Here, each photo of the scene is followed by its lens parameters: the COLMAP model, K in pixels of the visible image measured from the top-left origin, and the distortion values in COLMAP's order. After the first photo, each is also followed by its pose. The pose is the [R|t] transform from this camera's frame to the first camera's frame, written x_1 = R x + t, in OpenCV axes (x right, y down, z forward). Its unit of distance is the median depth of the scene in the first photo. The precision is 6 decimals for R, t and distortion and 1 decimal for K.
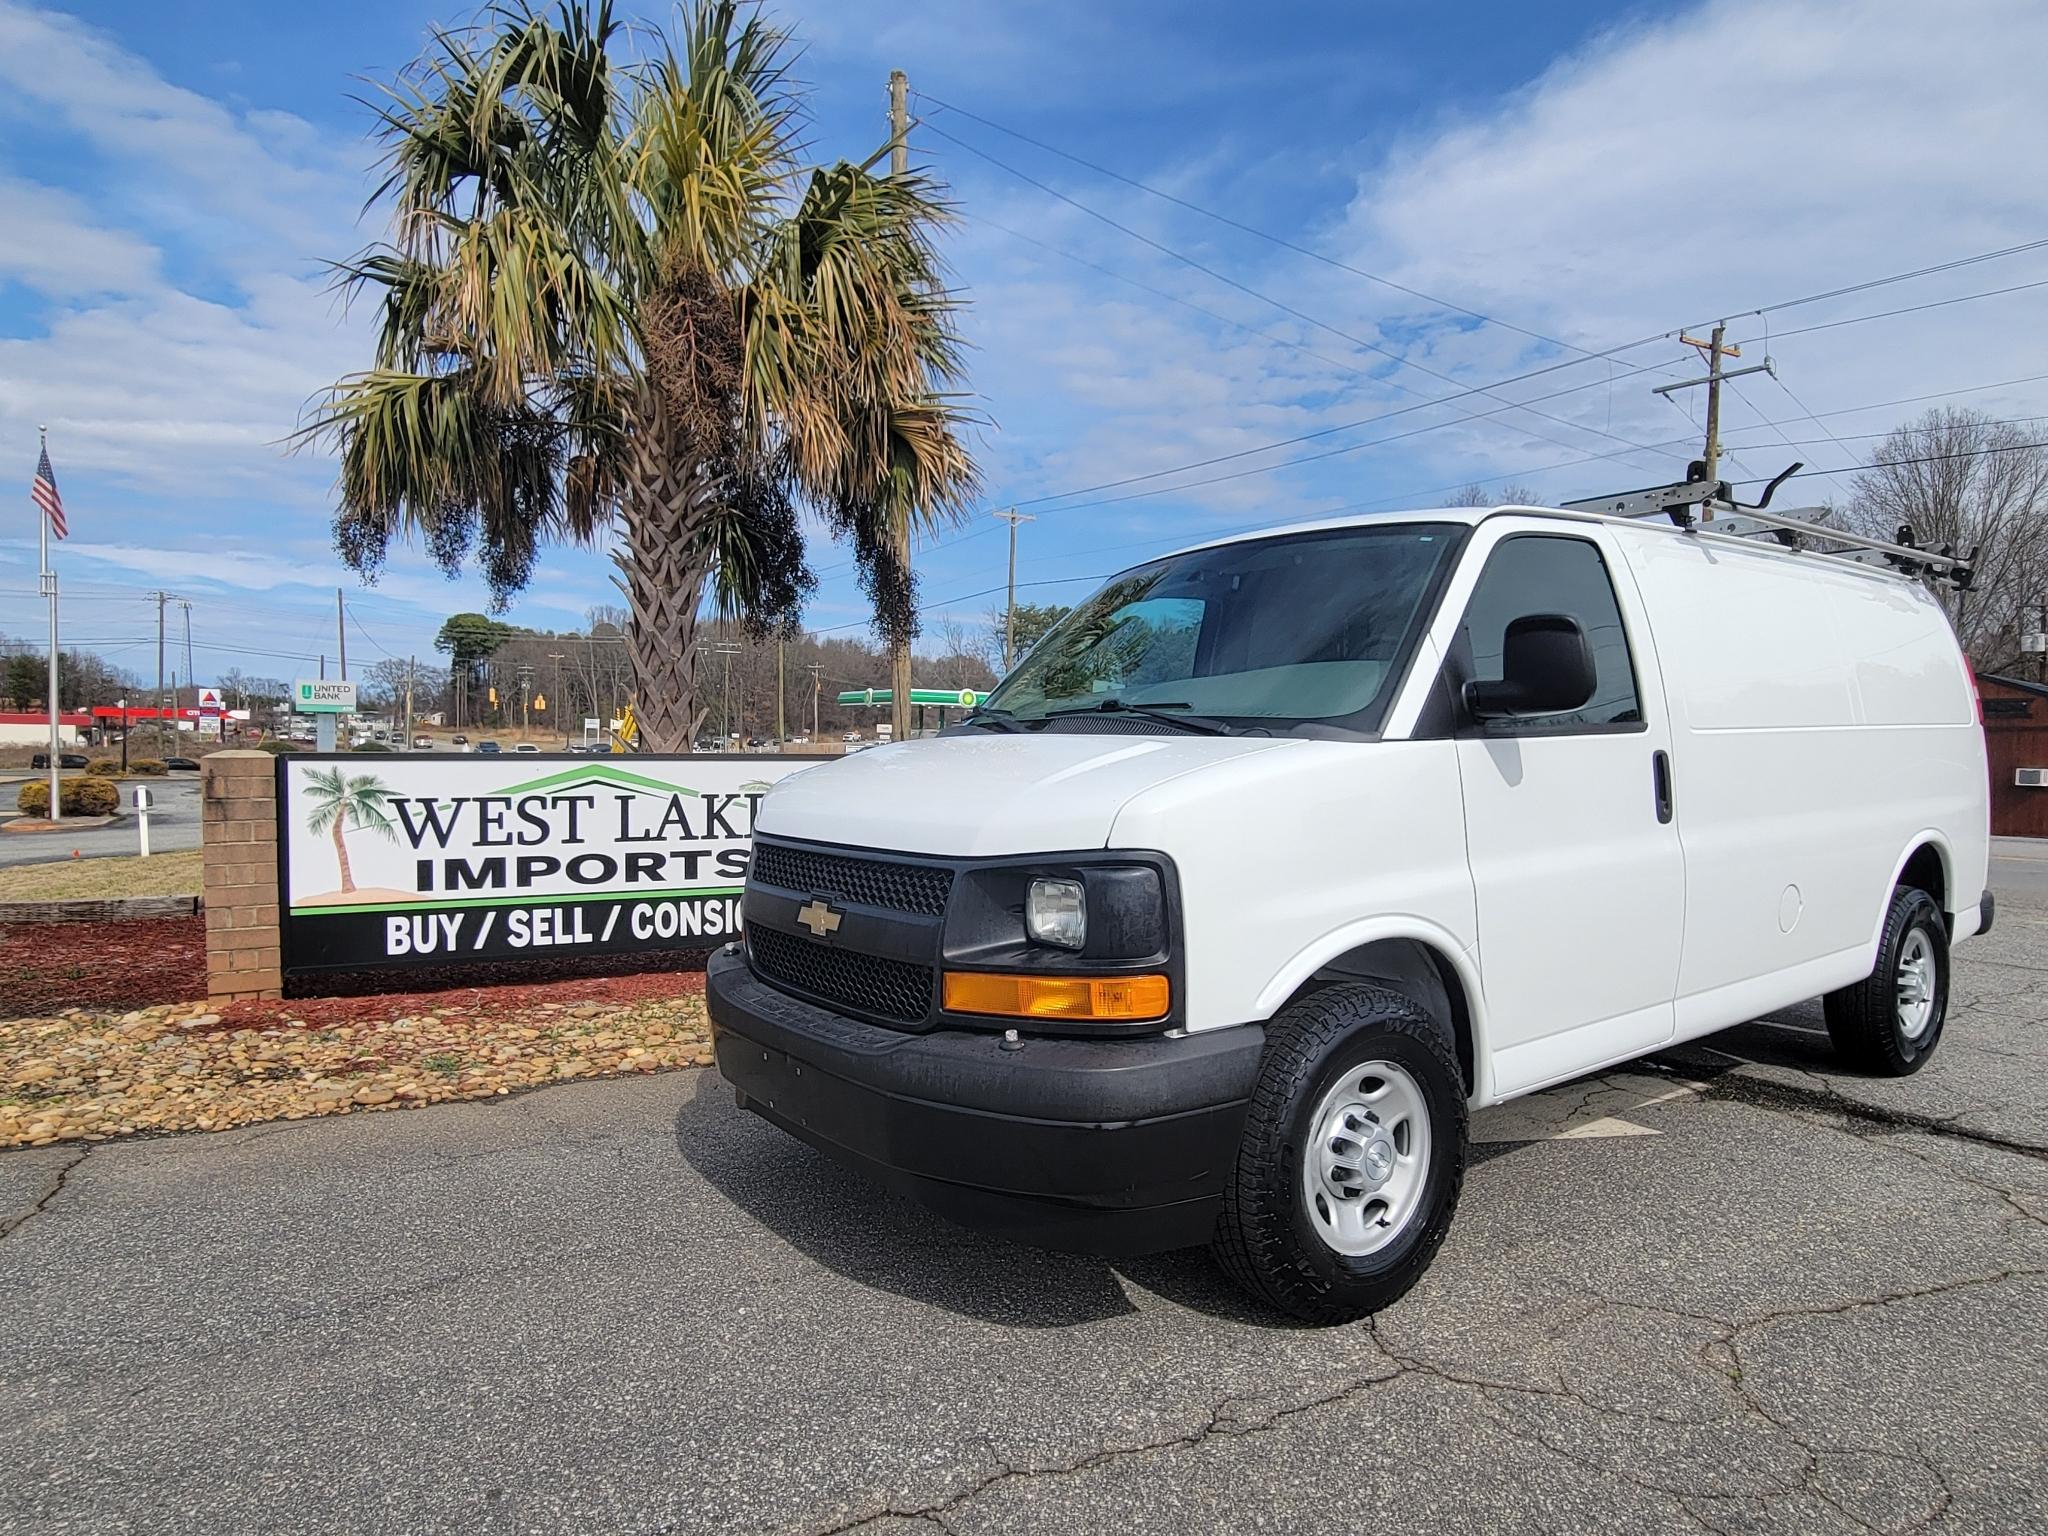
lens RADIAL K [[1218.8, 0, 1032.8], [0, 1218.8, 779.4], [0, 0, 1]] dist [0.002222, -0.002150]
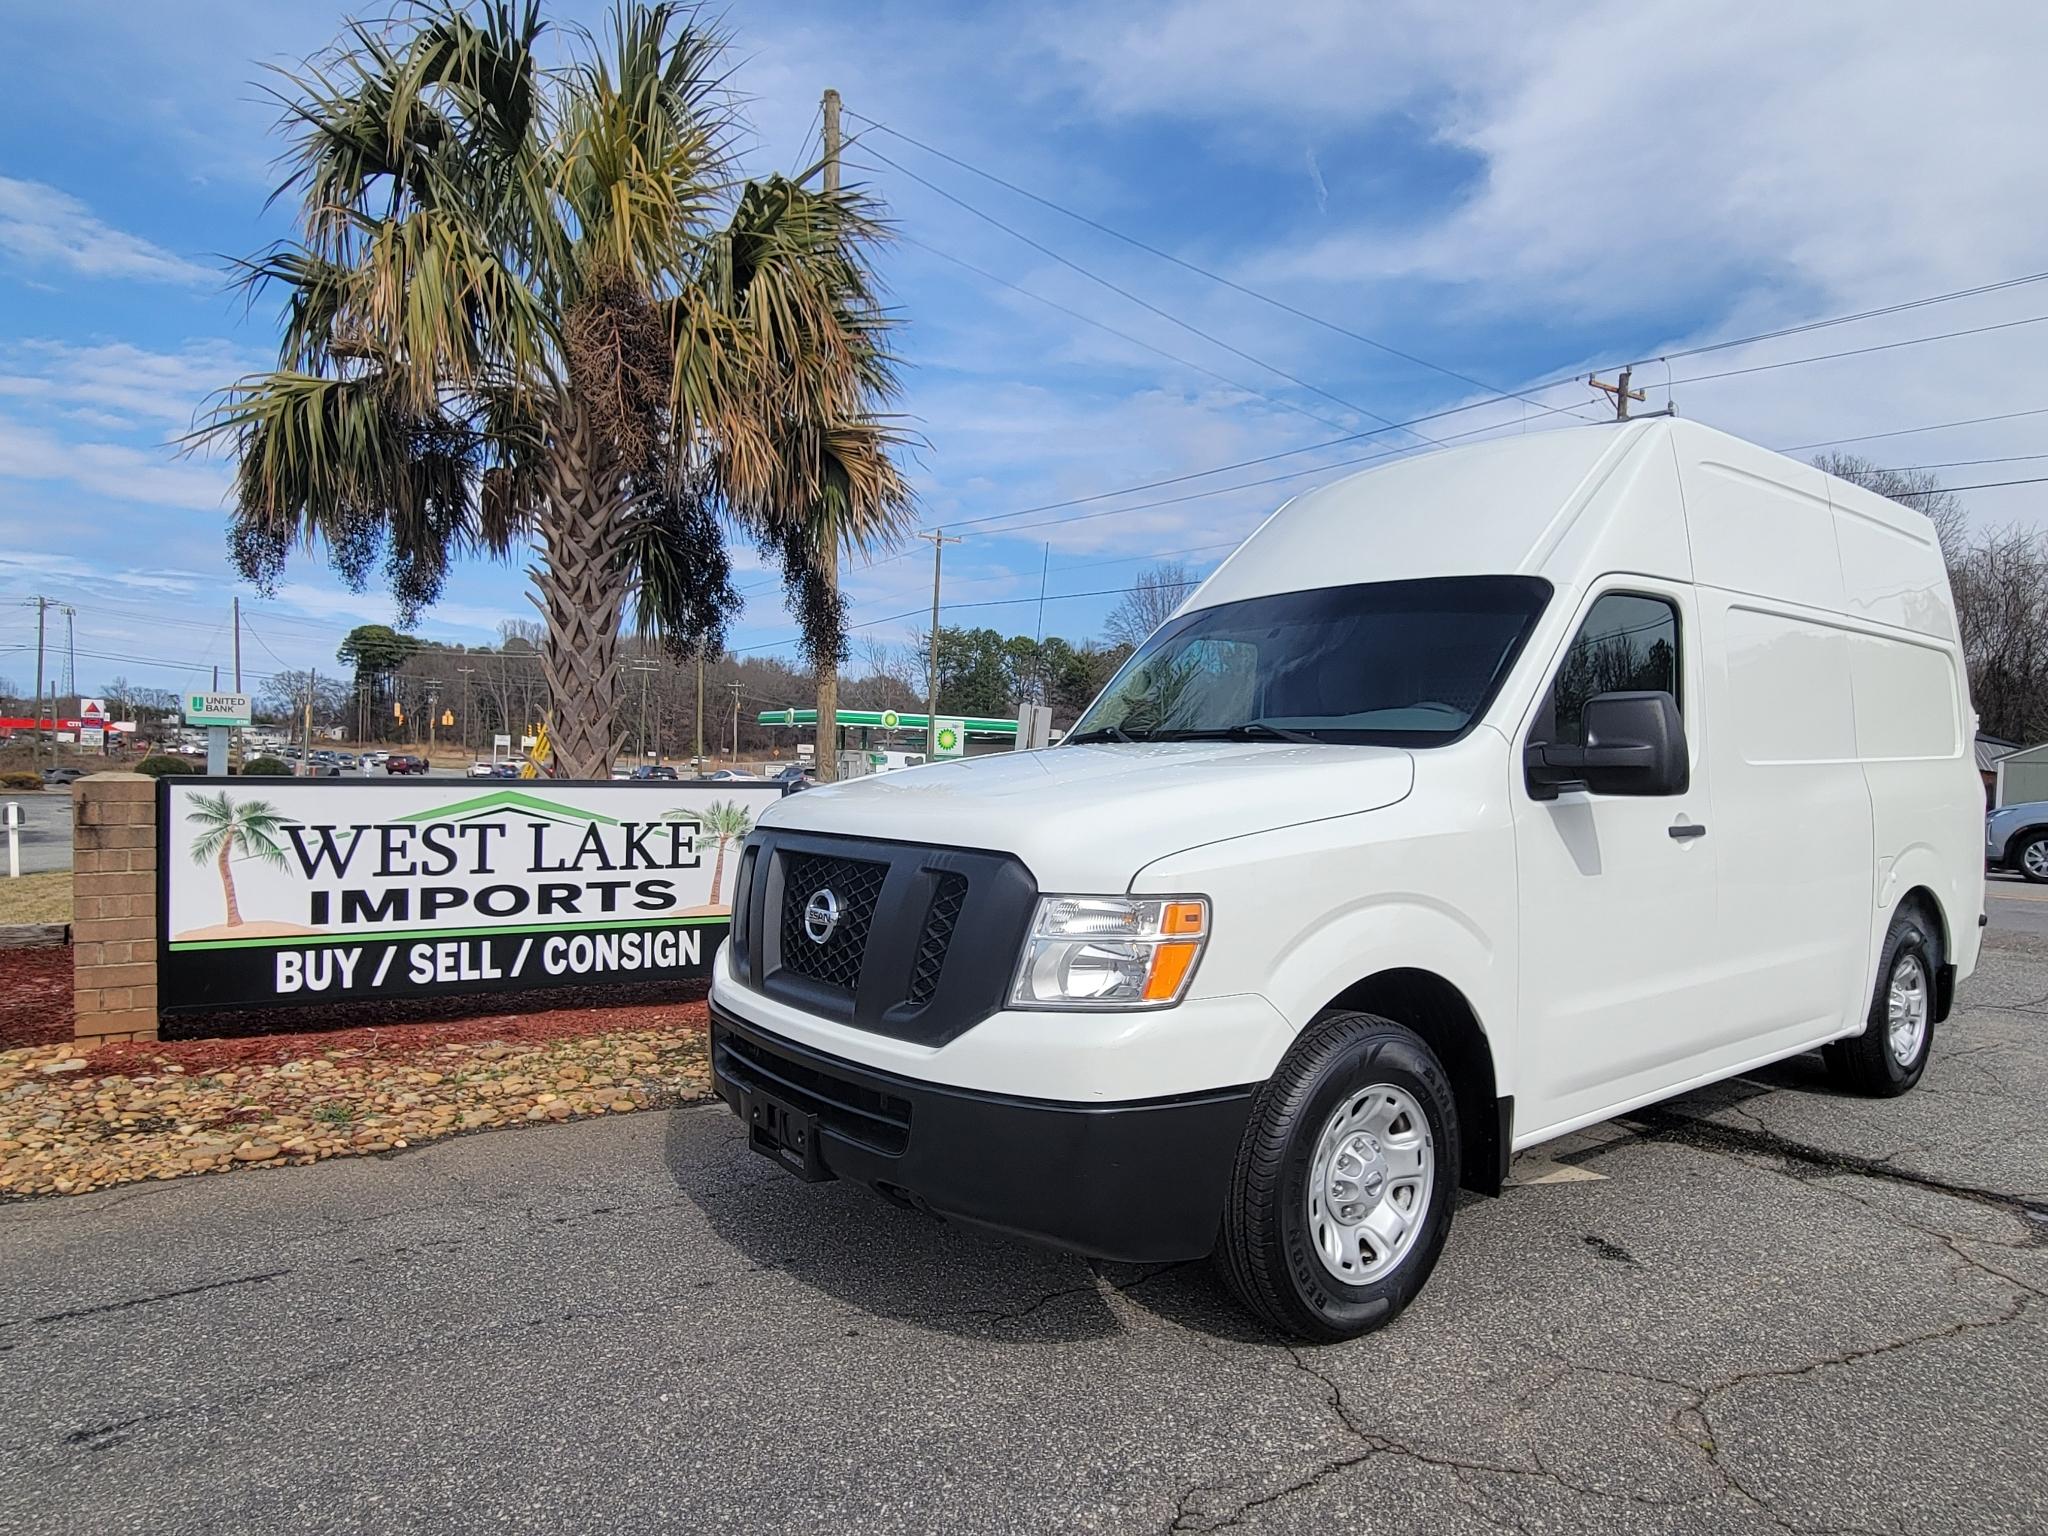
lens RADIAL K [[1219.5, 0, 1033.5], [0, 1219.5, 776.1], [0, 0, 1]] dist [-0.002167, 0.001746]
pose [[0.997873, 0.010089, 0.064401, -0.010833], [-0.008763, 0.999744, -0.020851, -0.007448], [-0.064595, 0.020242, 0.997706, 0.024157]]
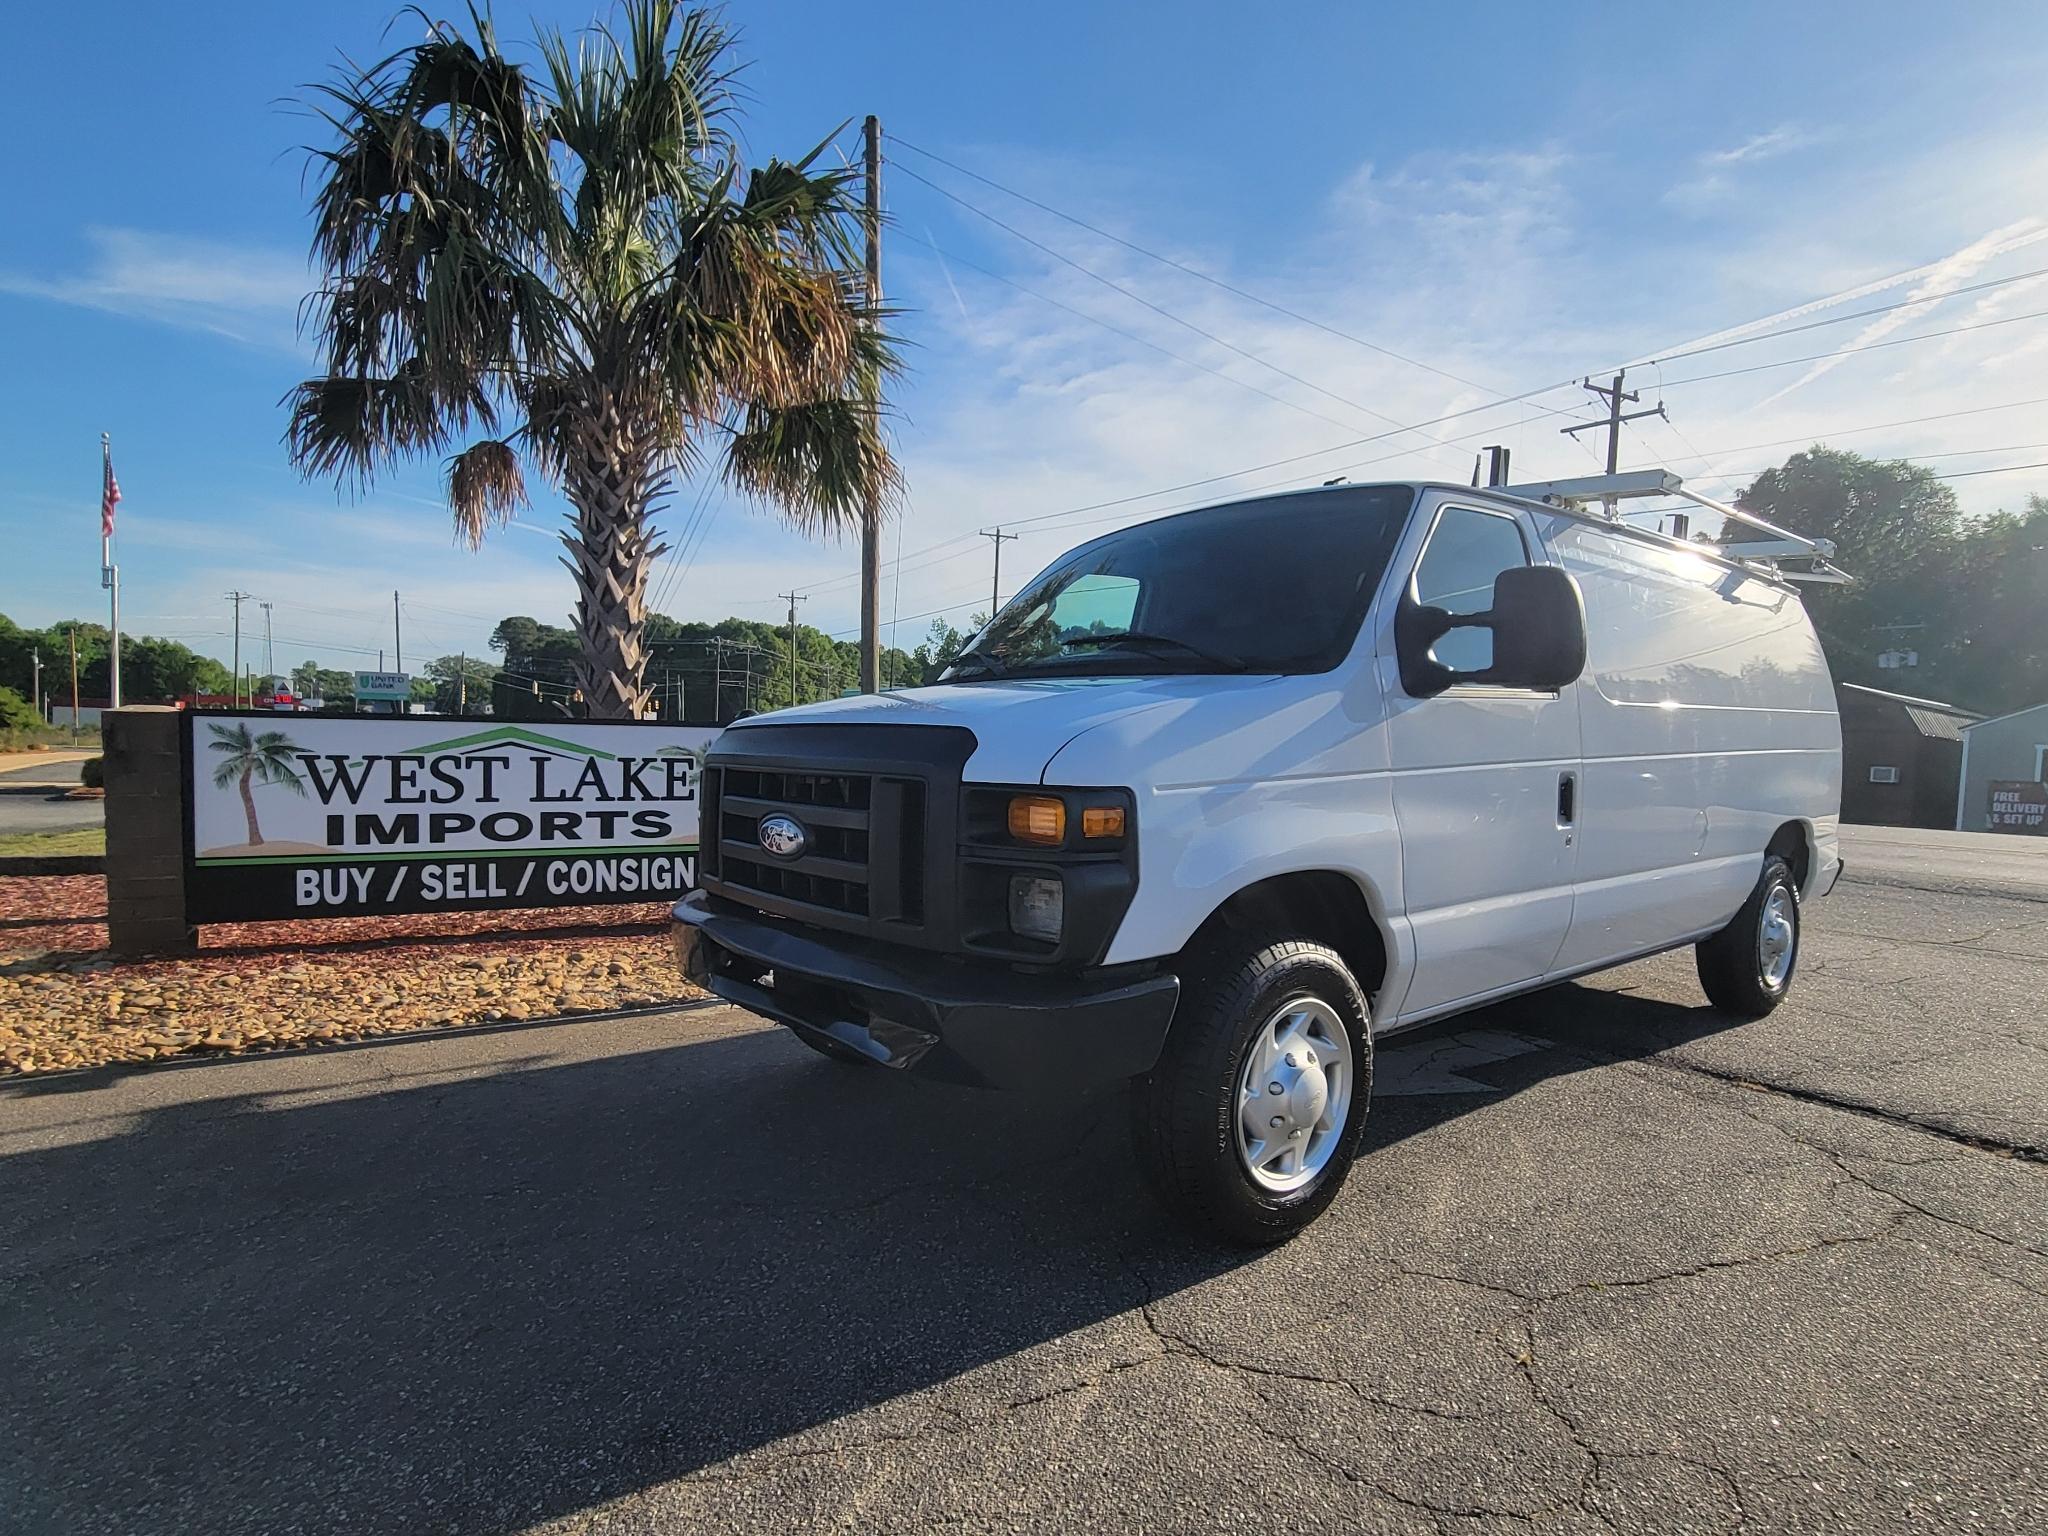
lens RADIAL K [[1058.1, 0, 1035.4], [0, 1058.1, 784.5], [0, 0, 1]] dist [0.016939, -0.014360]
pose [[0.999802, 0.013023, 0.015026, 0.077304], [-0.013189, 0.999852, 0.011008, 0.021637], [-0.014881, -0.011204, 0.999826, 0.086811]]
